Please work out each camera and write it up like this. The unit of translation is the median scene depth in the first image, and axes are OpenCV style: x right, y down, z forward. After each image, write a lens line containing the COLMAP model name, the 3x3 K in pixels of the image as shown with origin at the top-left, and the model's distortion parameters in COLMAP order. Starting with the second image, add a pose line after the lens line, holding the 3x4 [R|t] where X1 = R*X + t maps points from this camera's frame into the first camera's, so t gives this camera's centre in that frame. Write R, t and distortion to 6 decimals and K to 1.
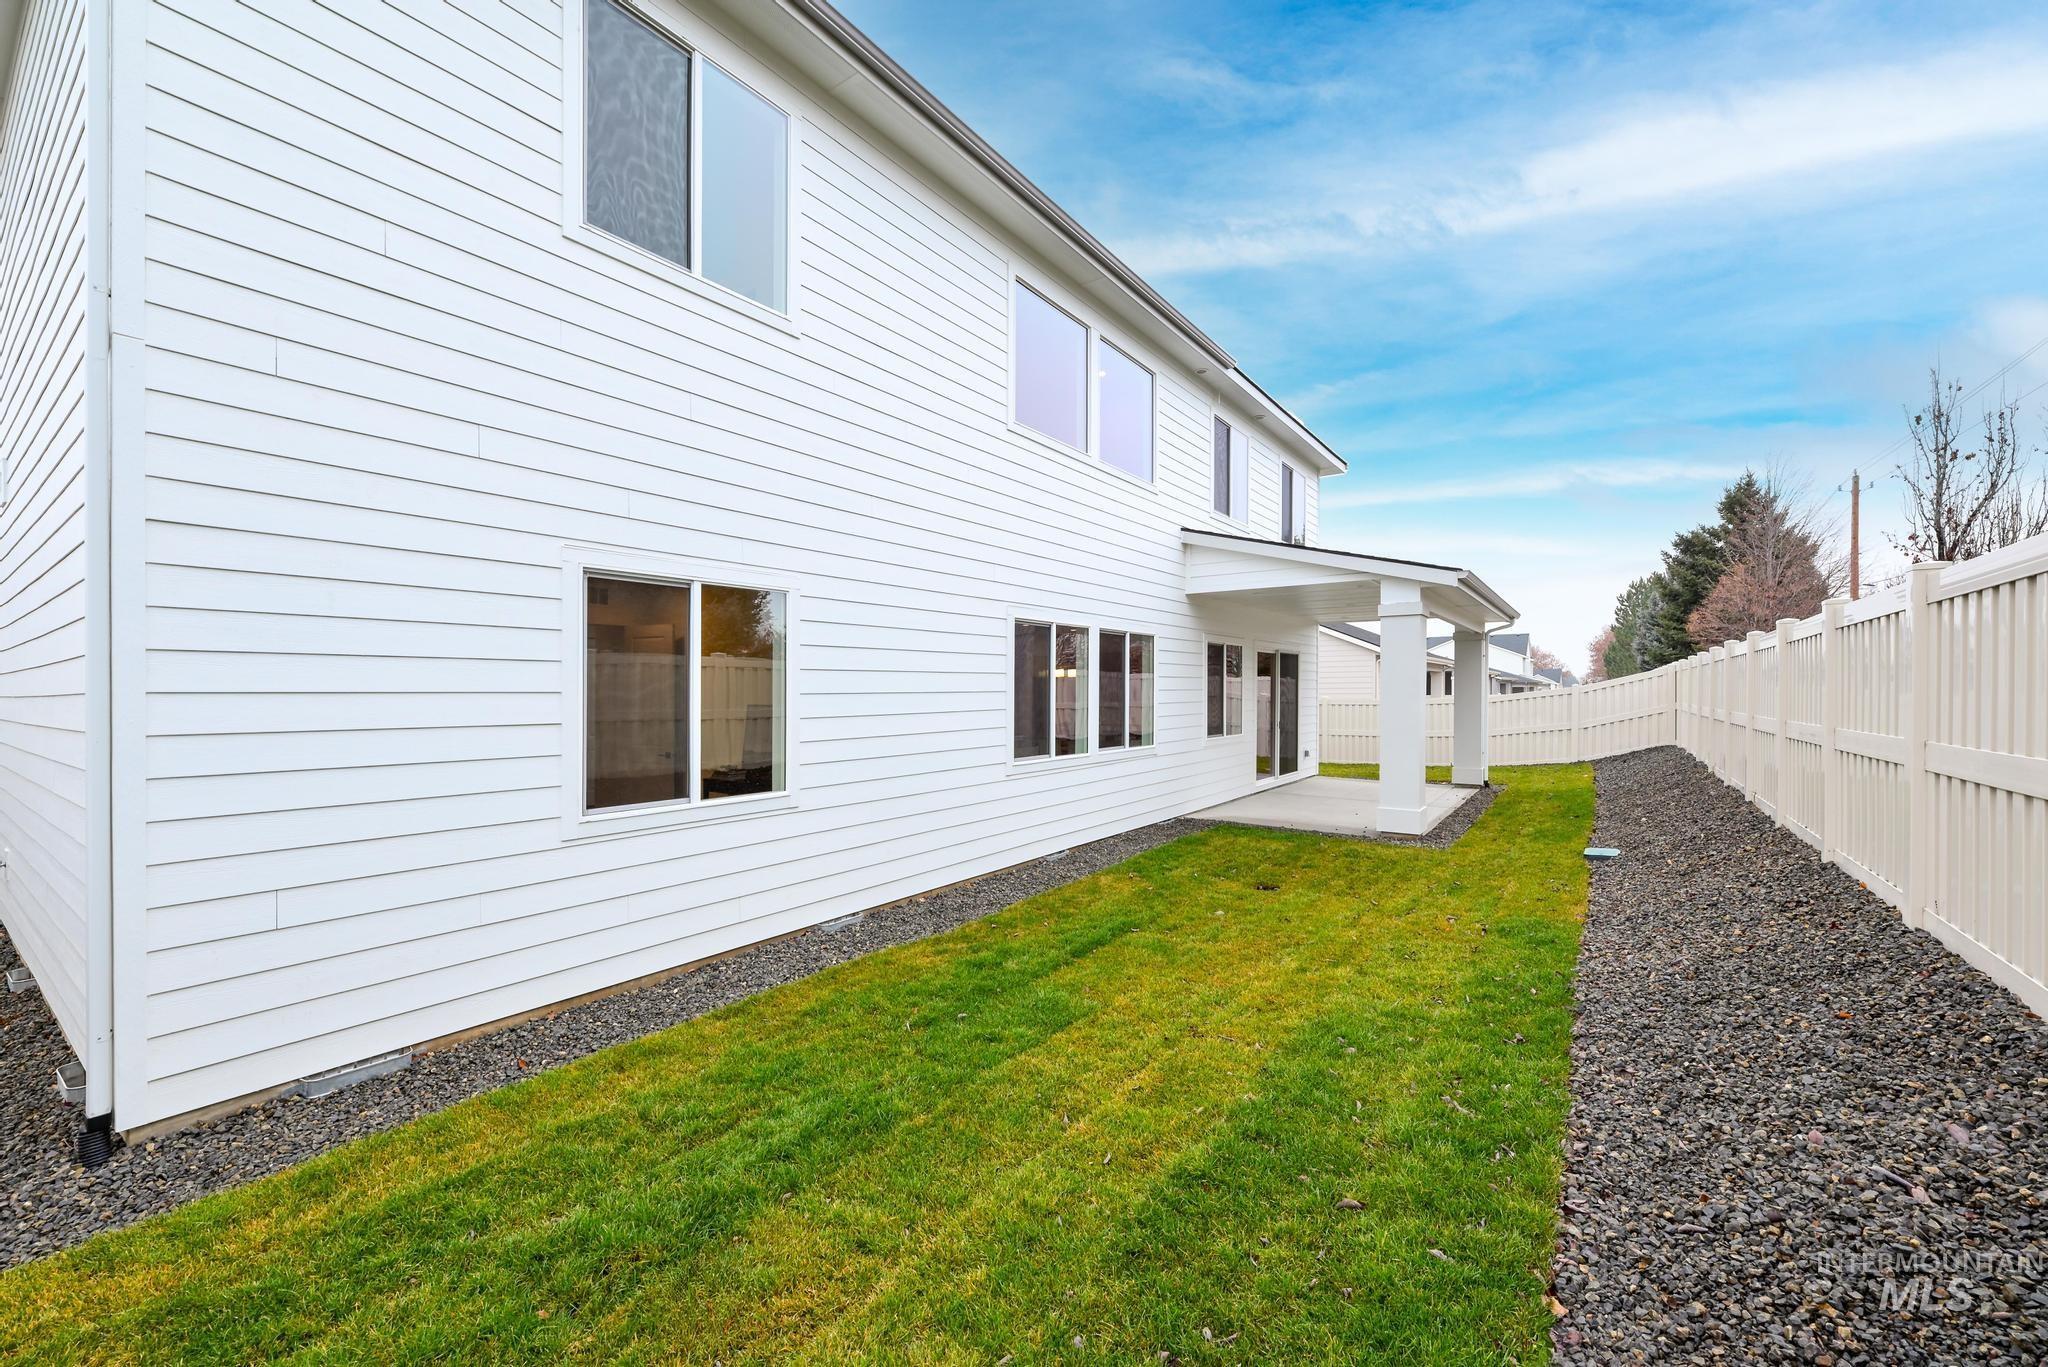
lens RADIAL K [[802.3, 0, 1024.0], [0, 802.3, 683.5], [0, 0, 1]] dist [-0.000880, -0.000058]
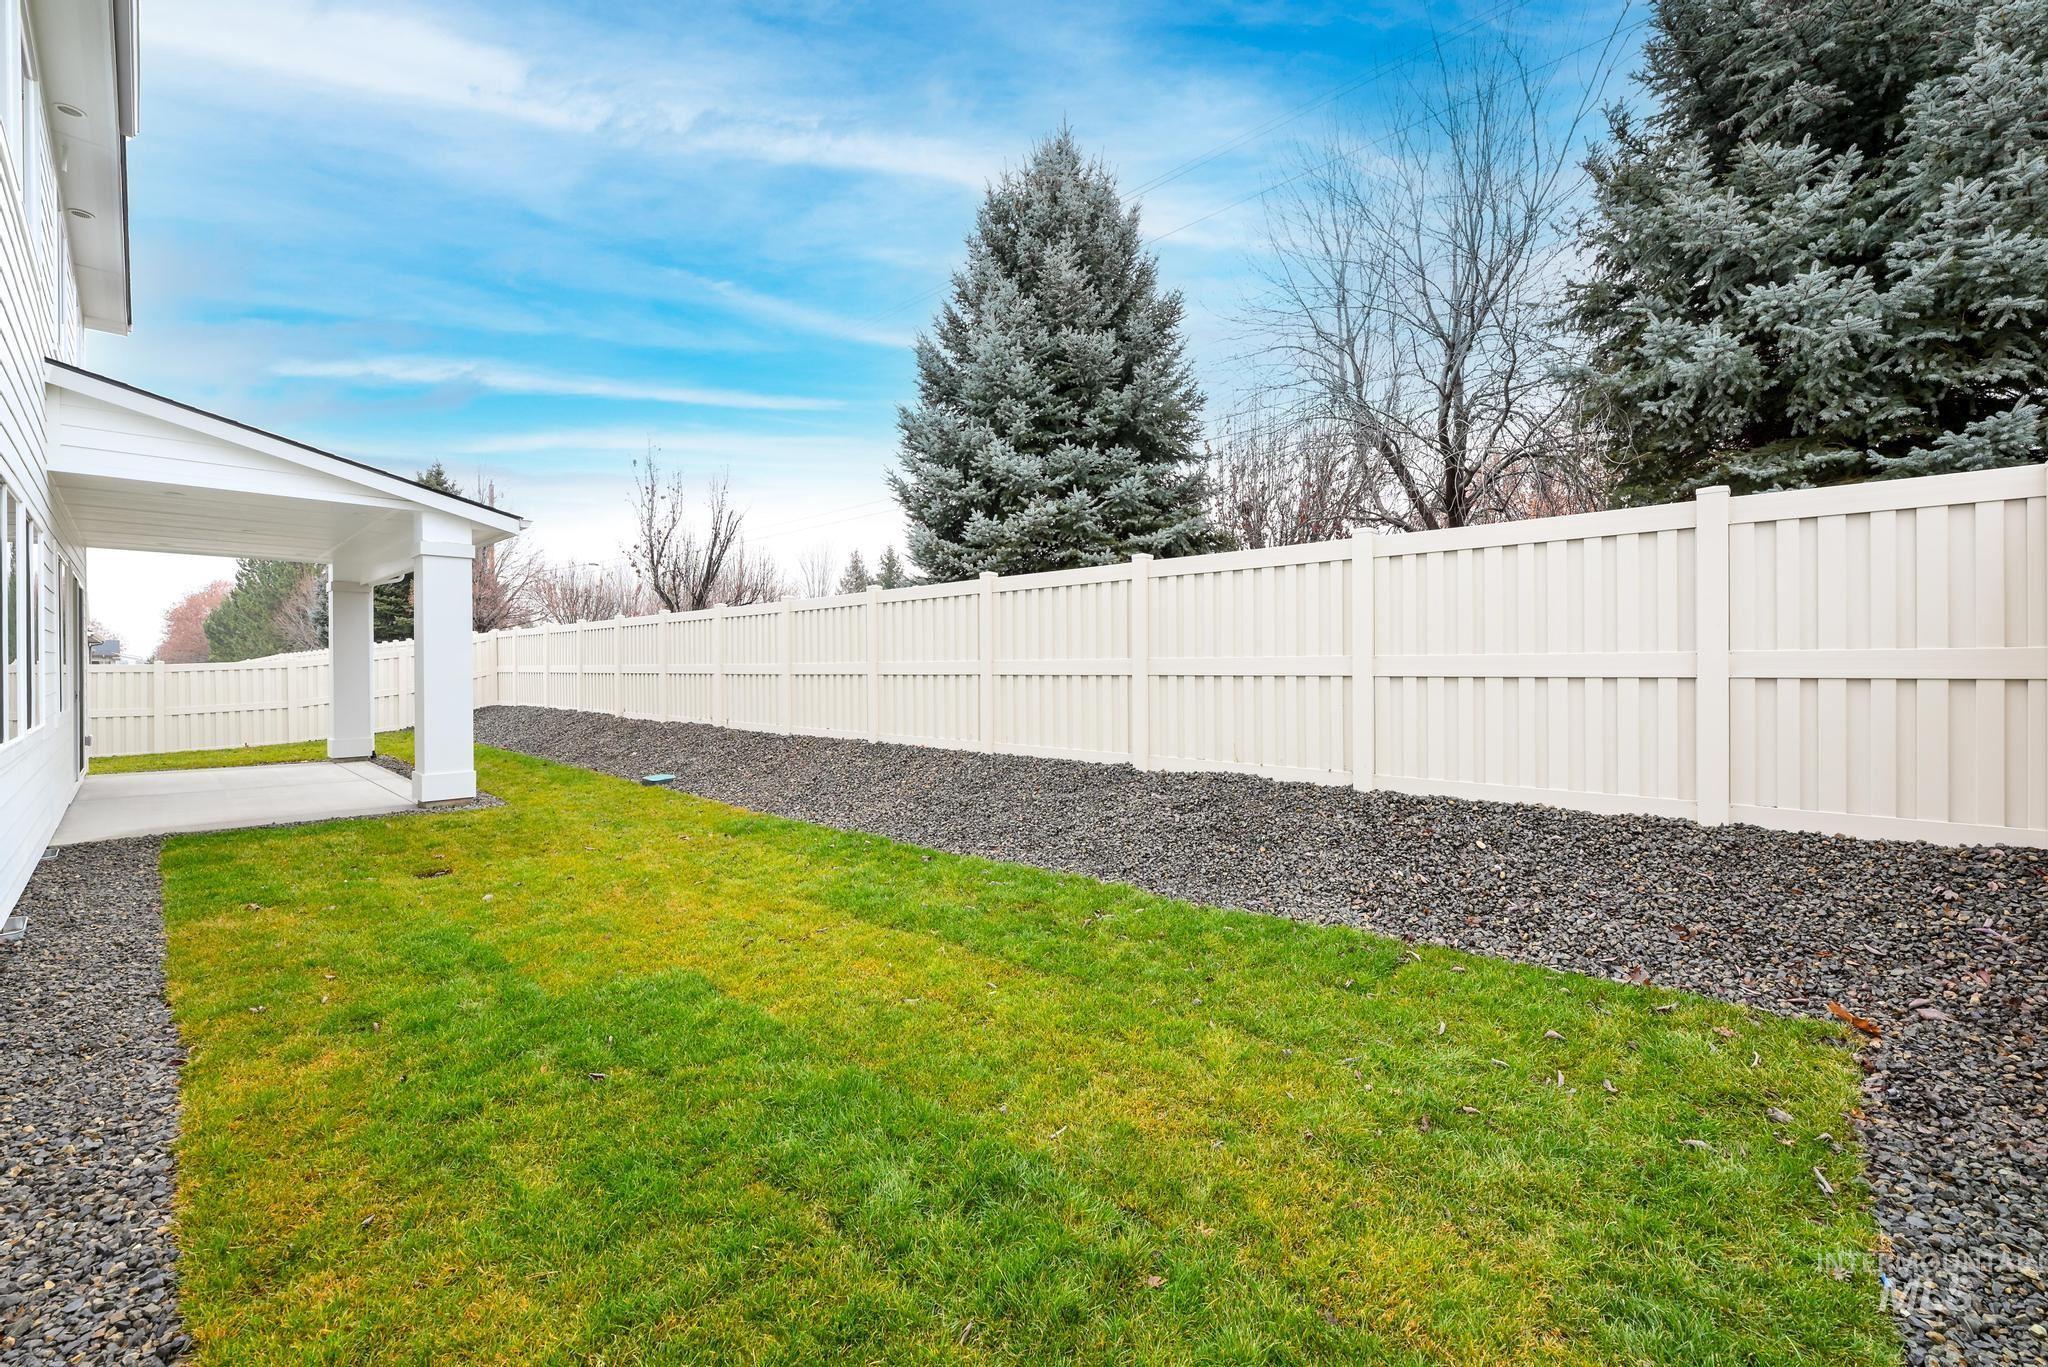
lens RADIAL K [[833.8, 0, 1004.5], [0, 833.8, 651.4], [0, 0, 1]] dist [0.000567, -0.000063]
pose [[0.143016, 0.018833, 0.989541, -0.615218], [-0.005172, 0.999820, -0.018281, 0.061436], [-0.989707, -0.002503, 0.143087, 0.433063]]
